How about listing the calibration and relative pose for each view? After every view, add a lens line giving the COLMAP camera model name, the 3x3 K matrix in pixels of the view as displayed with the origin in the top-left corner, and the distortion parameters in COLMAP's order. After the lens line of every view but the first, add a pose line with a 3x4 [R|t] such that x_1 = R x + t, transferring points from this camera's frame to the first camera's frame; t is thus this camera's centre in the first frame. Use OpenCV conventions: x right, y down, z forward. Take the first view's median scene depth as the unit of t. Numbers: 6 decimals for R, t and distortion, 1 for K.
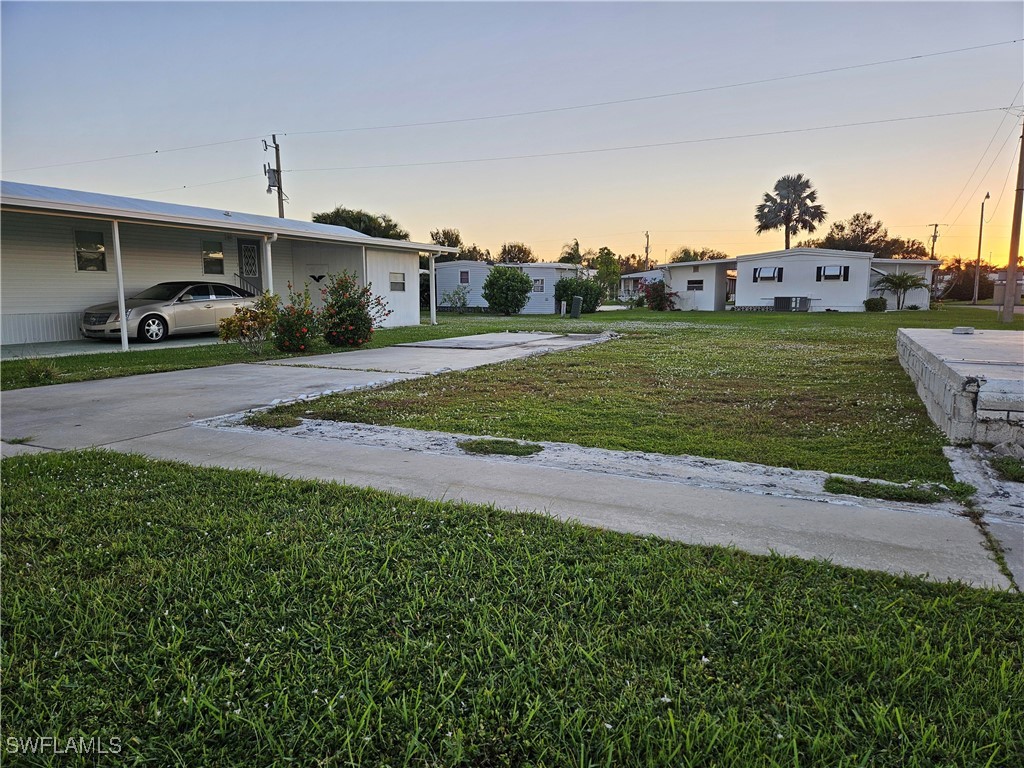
lens RADIAL K [[691.3, 0, 509.0], [0, 691.3, 387.4], [0, 0, 1]] dist [0.100467, -0.103235]
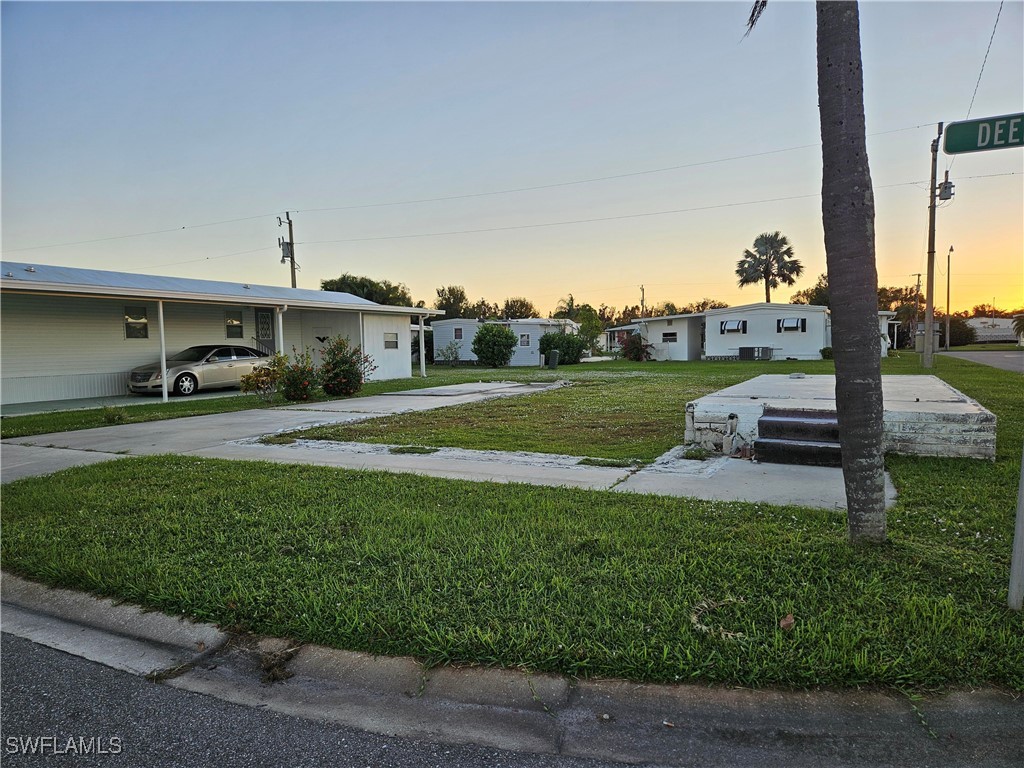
lens RADIAL K [[695.5, 0, 507.1], [0, 695.5, 396.0], [0, 0, 1]] dist [0.101732, -0.108404]
pose [[0.999627, -0.015613, -0.022421, 0.043008], [0.014203, 0.997992, -0.061734, 0.010893], [0.023340, 0.061392, 0.997841, -0.113365]]
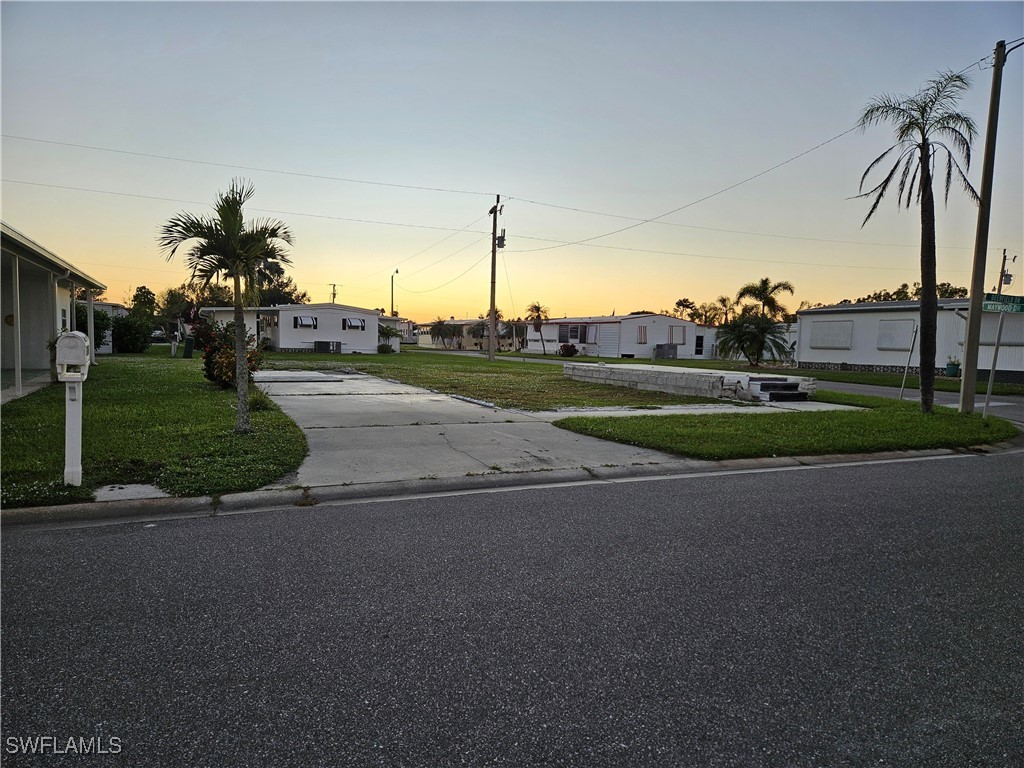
lens RADIAL K [[687.4, 0, 529.5], [0, 687.4, 394.9], [0, 0, 1]] dist [0.071954, 0.000332]
pose [[0.610156, -0.043139, 0.791106, -0.397737], [0.079591, 0.996803, -0.007031, 0.004035], [-0.788274, 0.067255, 0.611638, -0.036658]]
